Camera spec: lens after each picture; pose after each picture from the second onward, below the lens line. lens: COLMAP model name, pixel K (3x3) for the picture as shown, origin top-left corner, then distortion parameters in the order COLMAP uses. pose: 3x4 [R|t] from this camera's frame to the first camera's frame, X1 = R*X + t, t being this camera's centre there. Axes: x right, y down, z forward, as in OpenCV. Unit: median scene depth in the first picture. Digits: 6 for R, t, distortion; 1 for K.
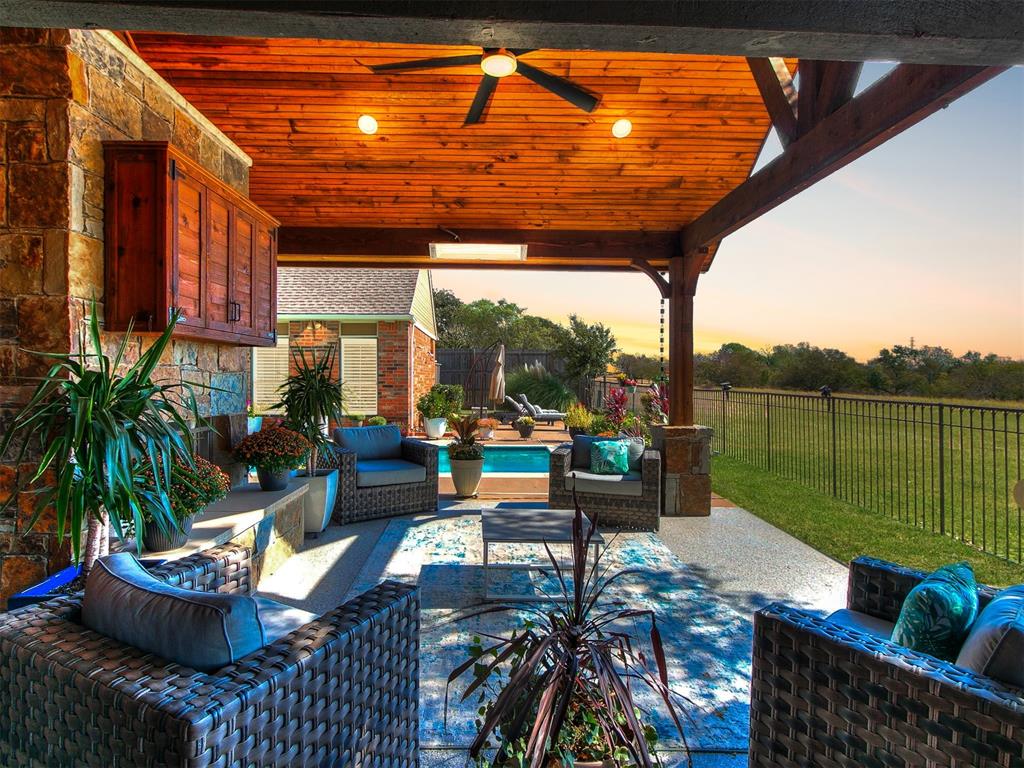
lens RADIAL K [[572.1, 0, 506.1], [0, 572.1, 367.2], [0, 0, 1]] dist [0.007306, 0.001849]
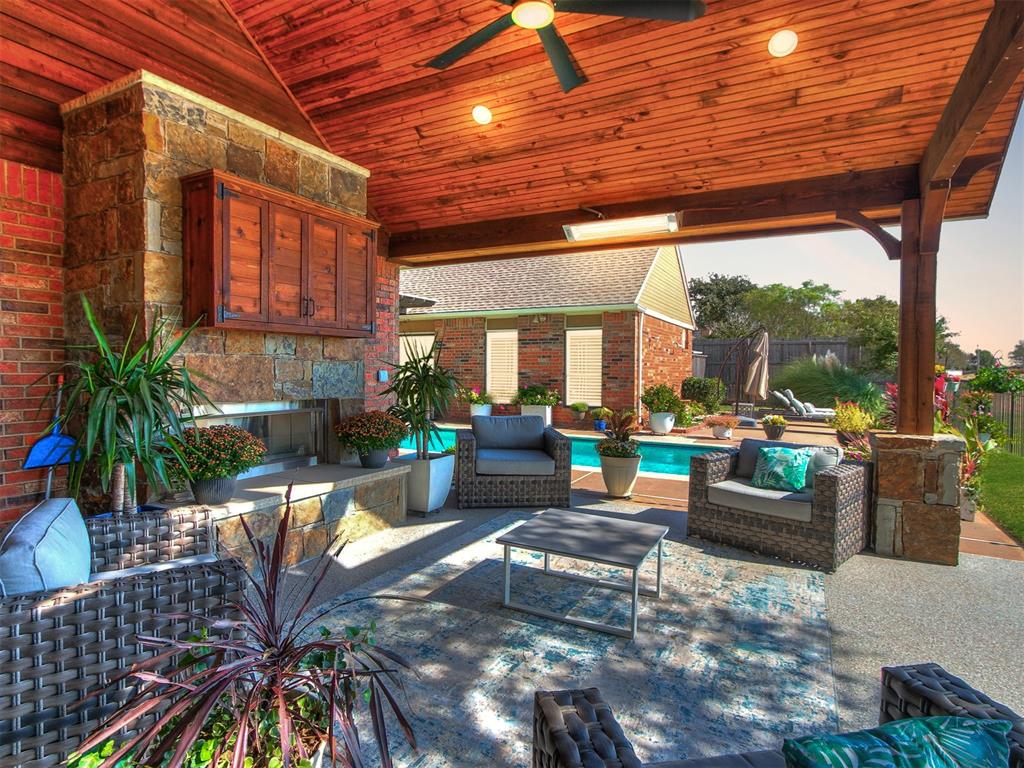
lens RADIAL K [[572.1, 0, 506.1], [0, 572.1, 367.2], [0, 0, 1]] dist [0.007306, 0.001849]
pose [[0.856293, -0.000660, -0.516490, 0.281866], [0.006562, 0.999932, 0.009601, 0.008813], [0.516449, -0.011611, 0.856239, 0.139883]]
